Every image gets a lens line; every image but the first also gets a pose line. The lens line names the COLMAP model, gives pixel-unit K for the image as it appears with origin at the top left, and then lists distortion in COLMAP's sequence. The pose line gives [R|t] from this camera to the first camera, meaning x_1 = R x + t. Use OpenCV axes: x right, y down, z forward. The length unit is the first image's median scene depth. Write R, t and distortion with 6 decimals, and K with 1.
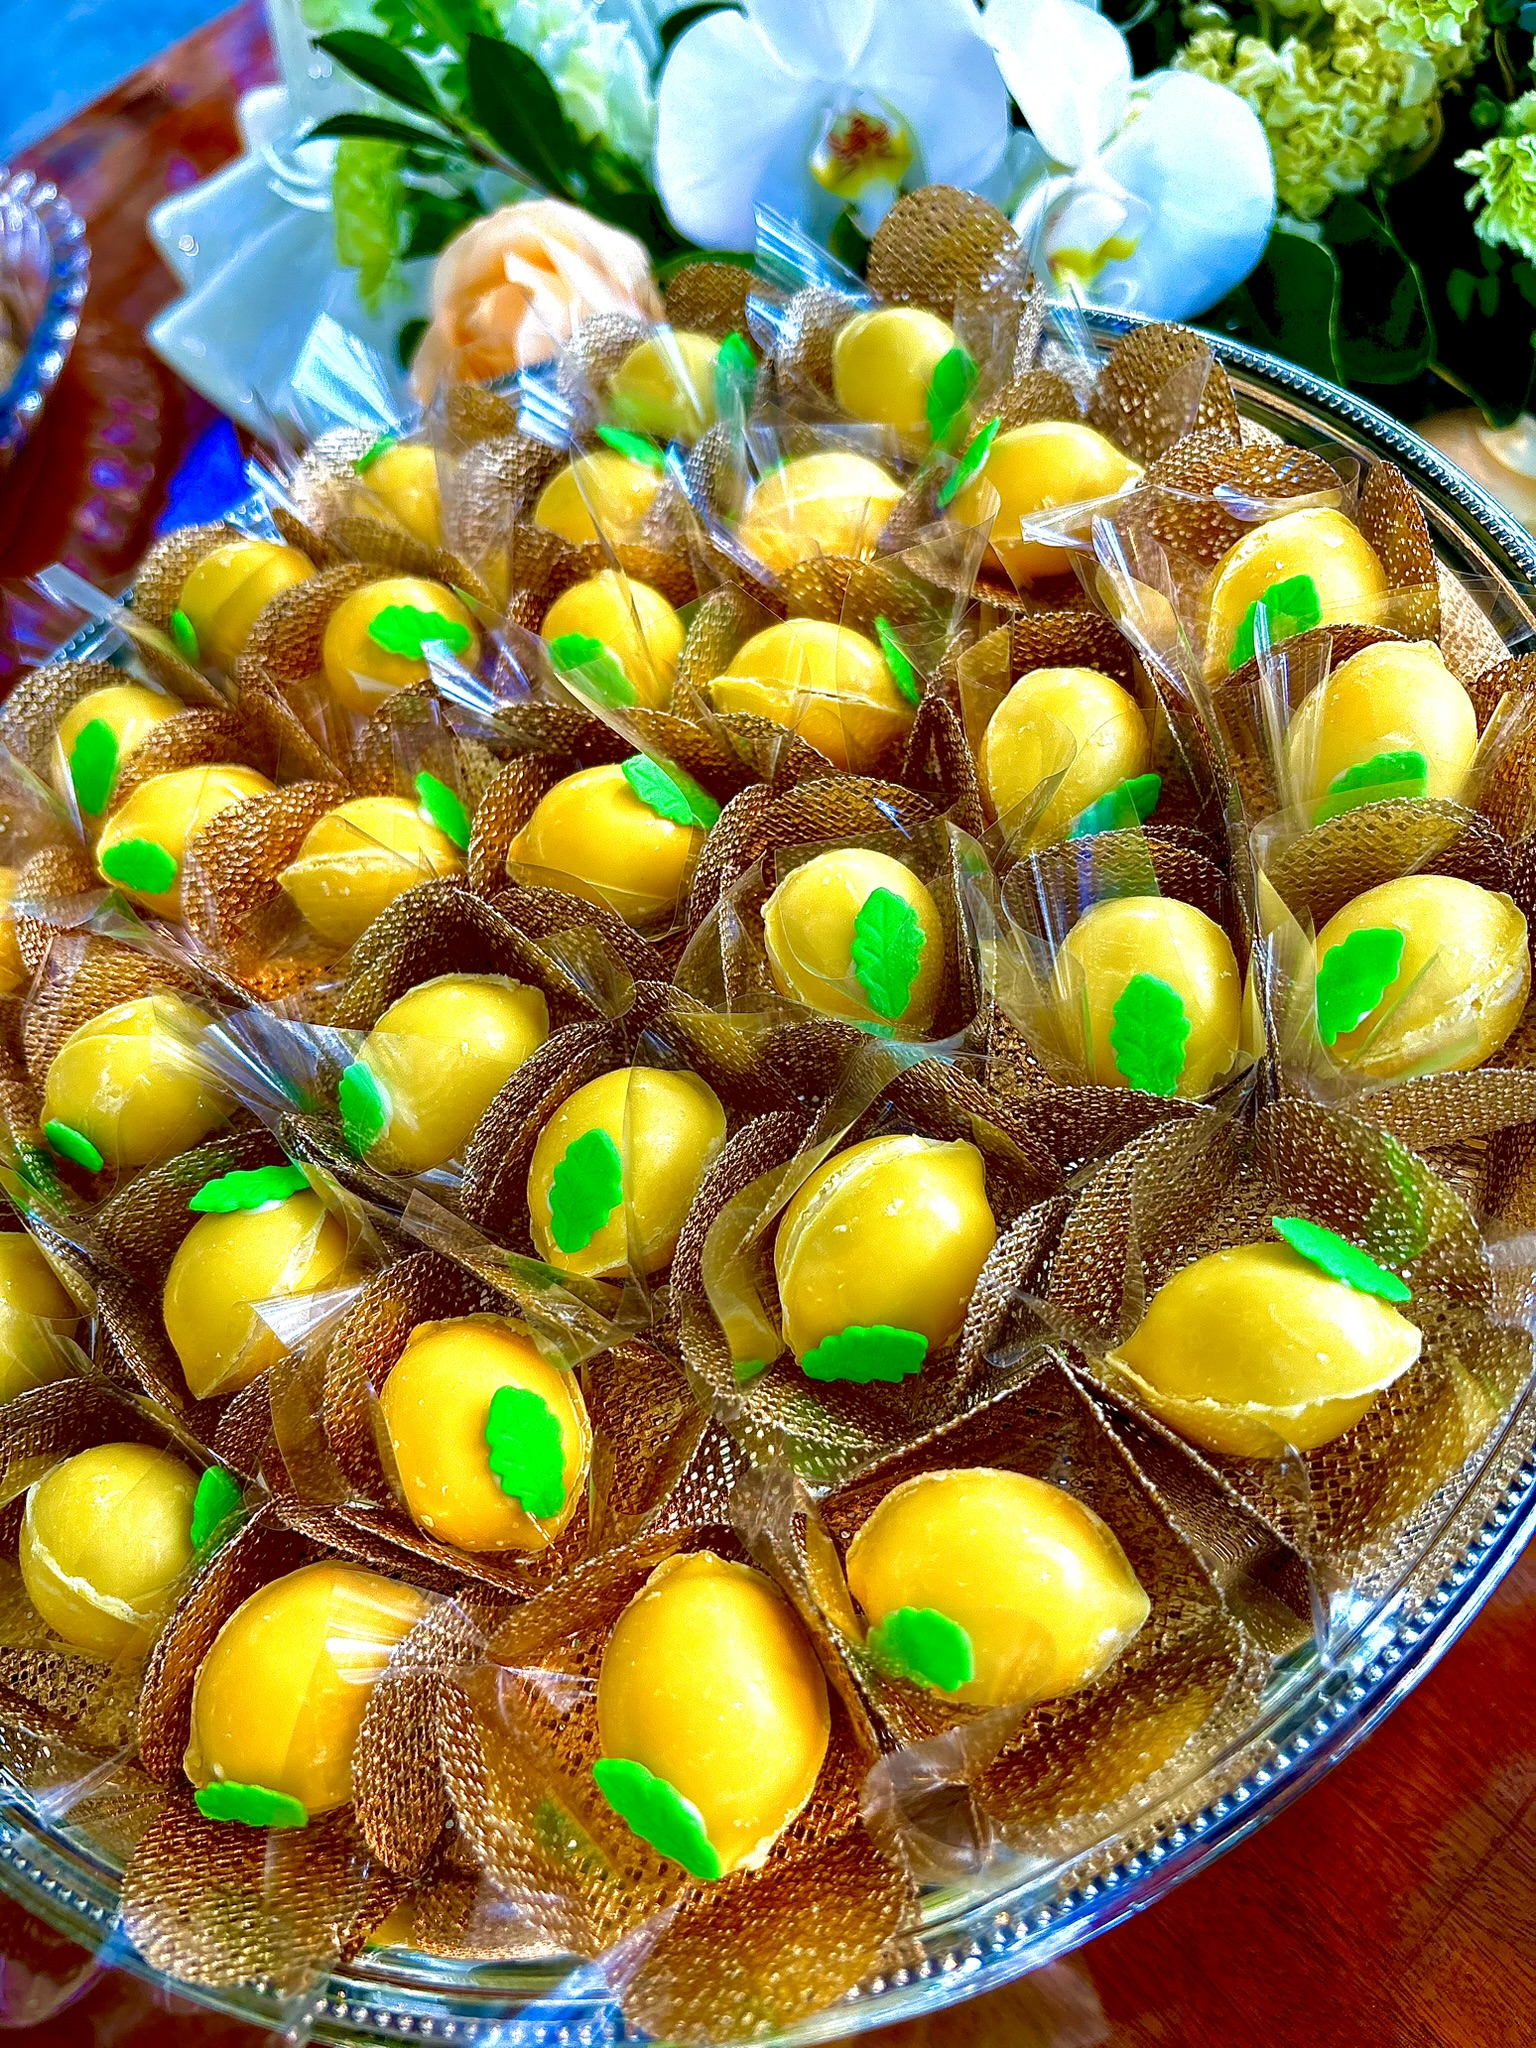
lens RADIAL K [[1560.4, 0, 774.1], [0, 1560.4, 1034.1], [0, 0, 1]] dist [0.003045, -0.046265]
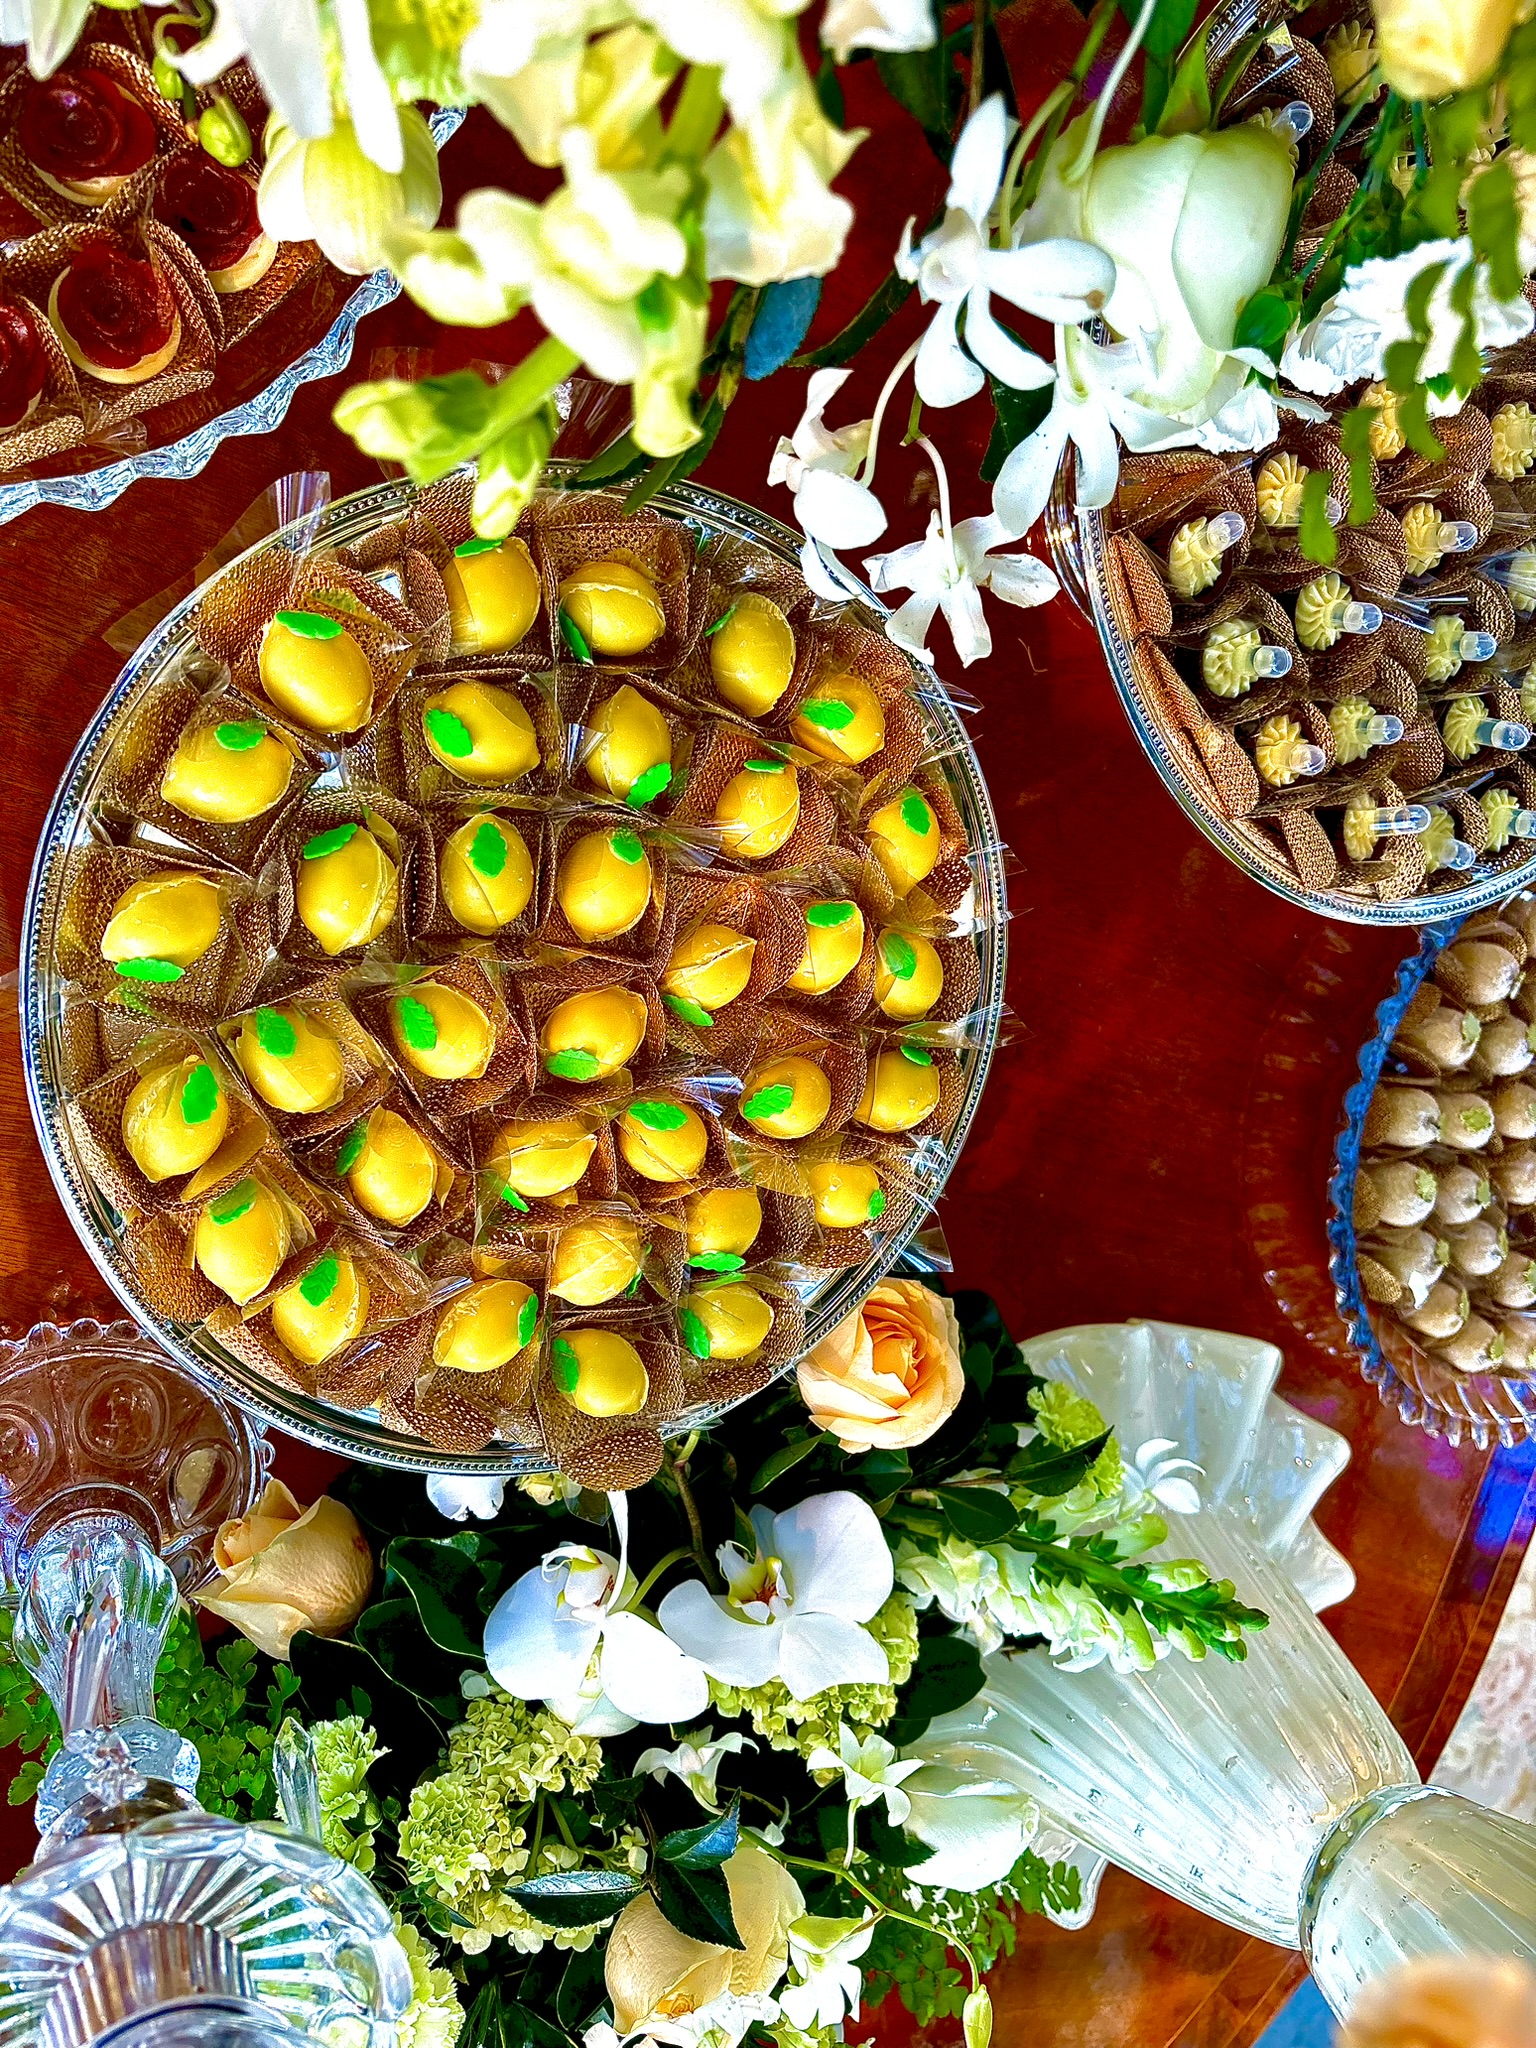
lens RADIAL K [[1560.4, 0, 774.1], [0, 1560.4, 1034.1], [0, 0, 1]] dist [0.003045, -0.046265]
pose [[-0.880423, 0.470893, -0.055813, -0.235286], [-0.473630, -0.867560, 0.151702, -0.641467], [0.023015, 0.159997, 0.986849, -1.075751]]
